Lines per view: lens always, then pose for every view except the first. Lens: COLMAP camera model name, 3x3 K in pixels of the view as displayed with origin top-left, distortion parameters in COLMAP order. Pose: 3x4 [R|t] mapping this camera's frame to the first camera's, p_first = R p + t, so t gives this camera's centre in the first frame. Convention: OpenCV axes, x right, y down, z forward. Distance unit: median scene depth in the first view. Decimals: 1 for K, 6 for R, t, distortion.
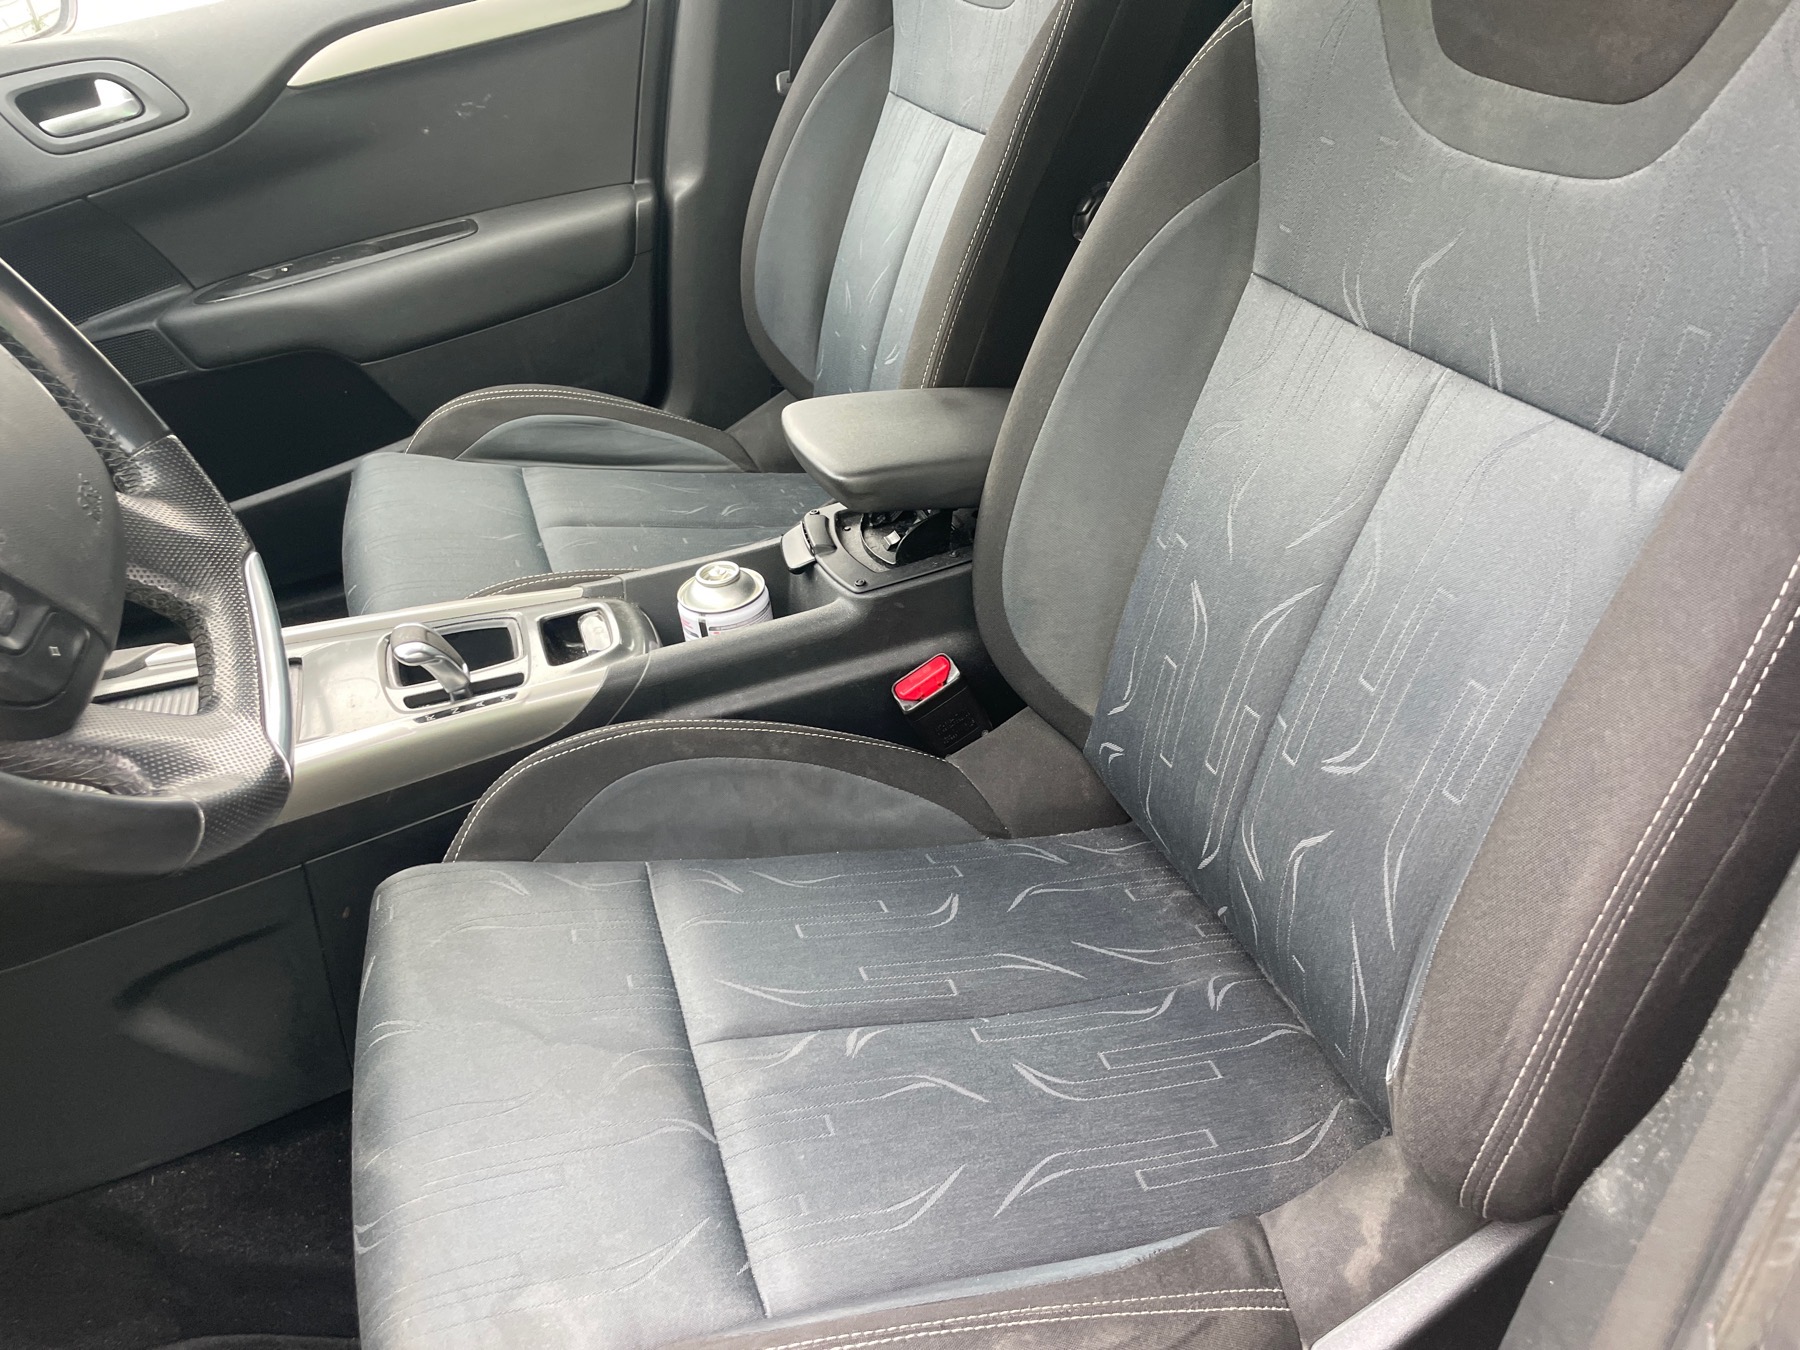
lens RADIAL K [[1363.8, 0, 888.1], [0, 1363.8, 682.1], [0, 0, 1]] dist [0.061408, -0.084717]
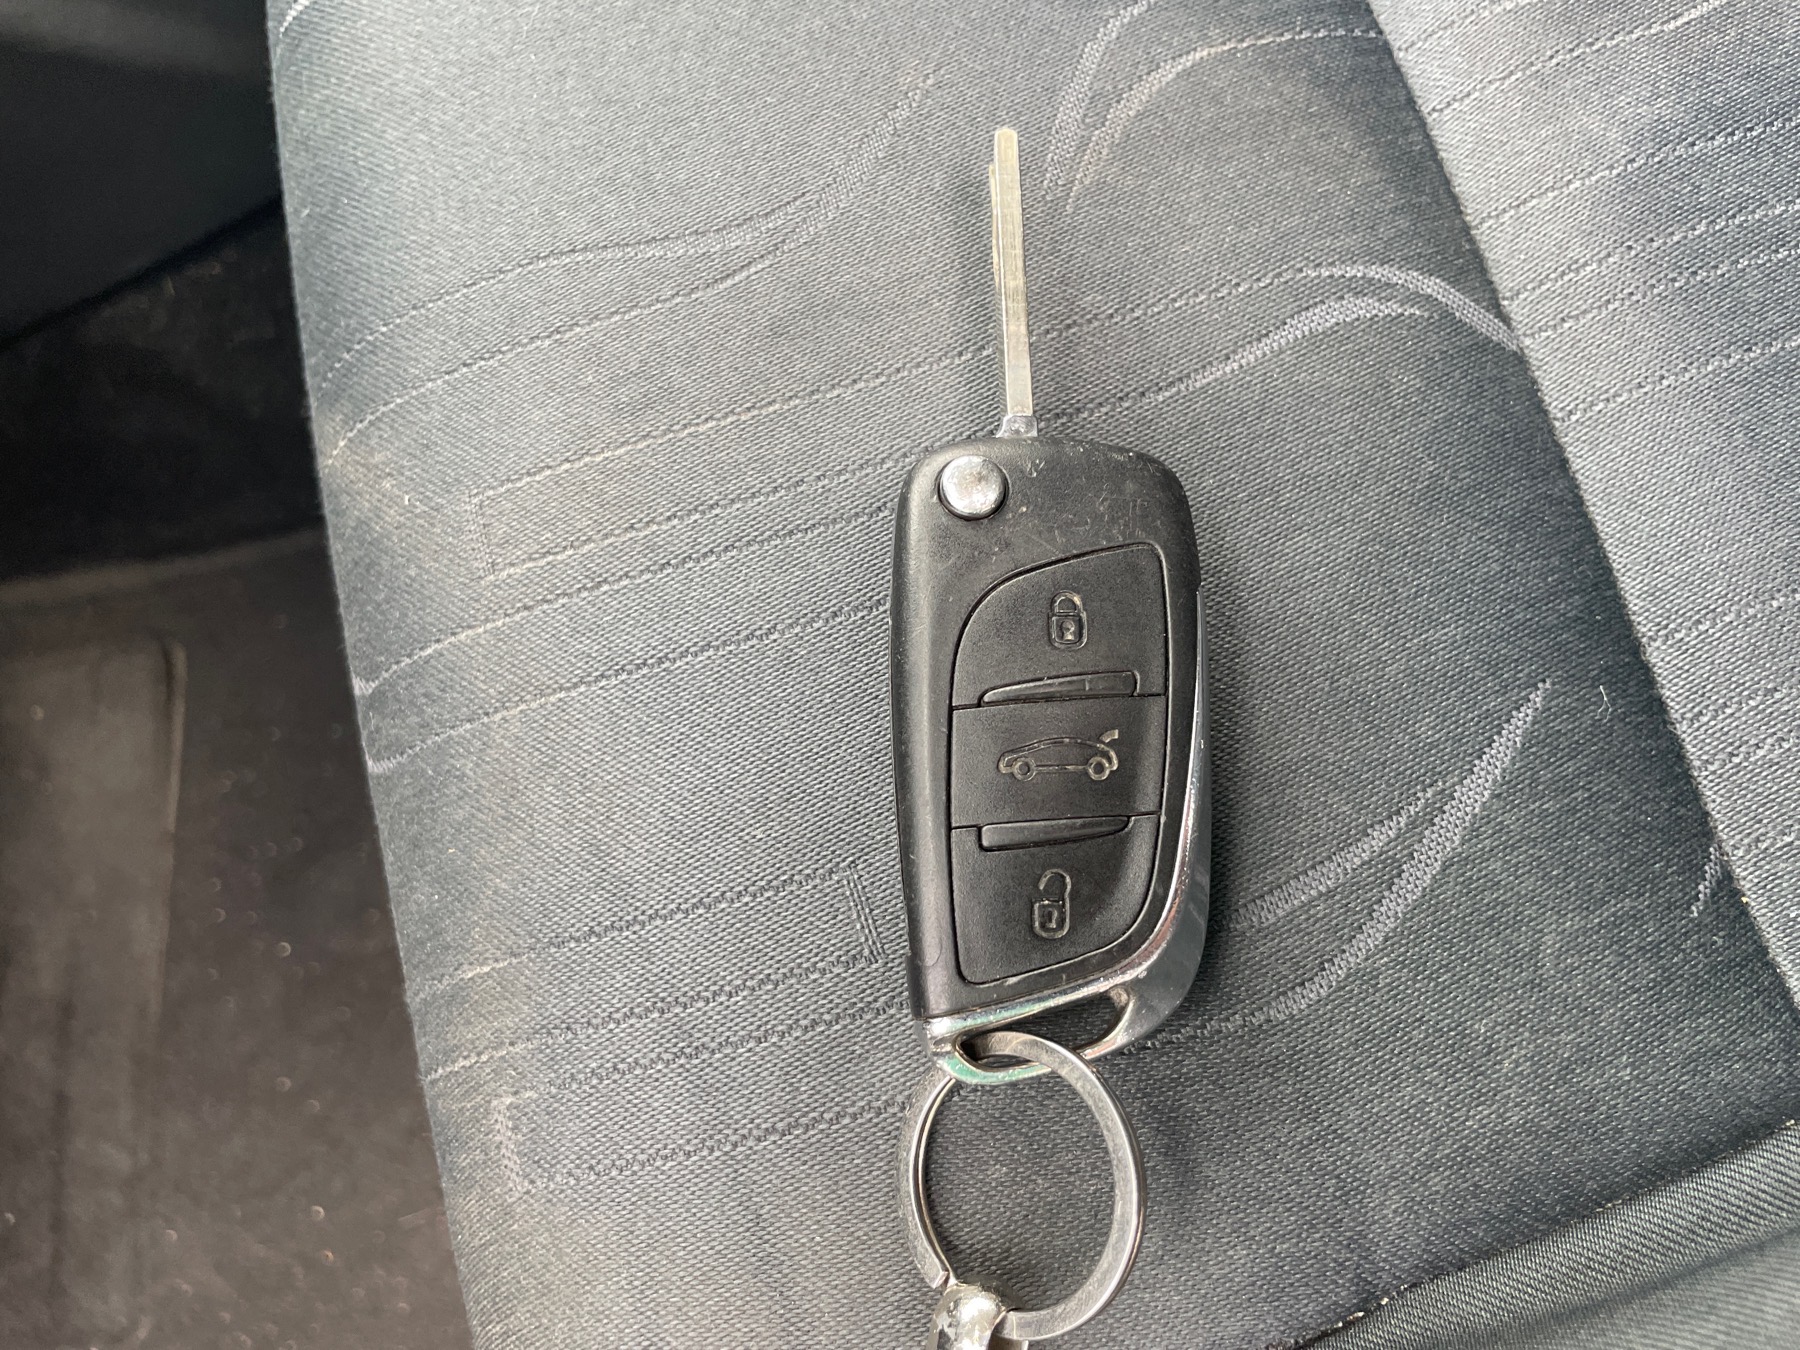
lens RADIAL K [[1363.8, 0, 899.9], [0, 1363.8, 675.4], [0, 0, 1]] dist [0.061408, -0.084717]
pose [[0.977929, 0.025215, -0.207412, -0.134565], [0.125231, 0.723890, 0.678455, 0.137460], [0.167251, -0.689455, 0.704755, 0.549974]]
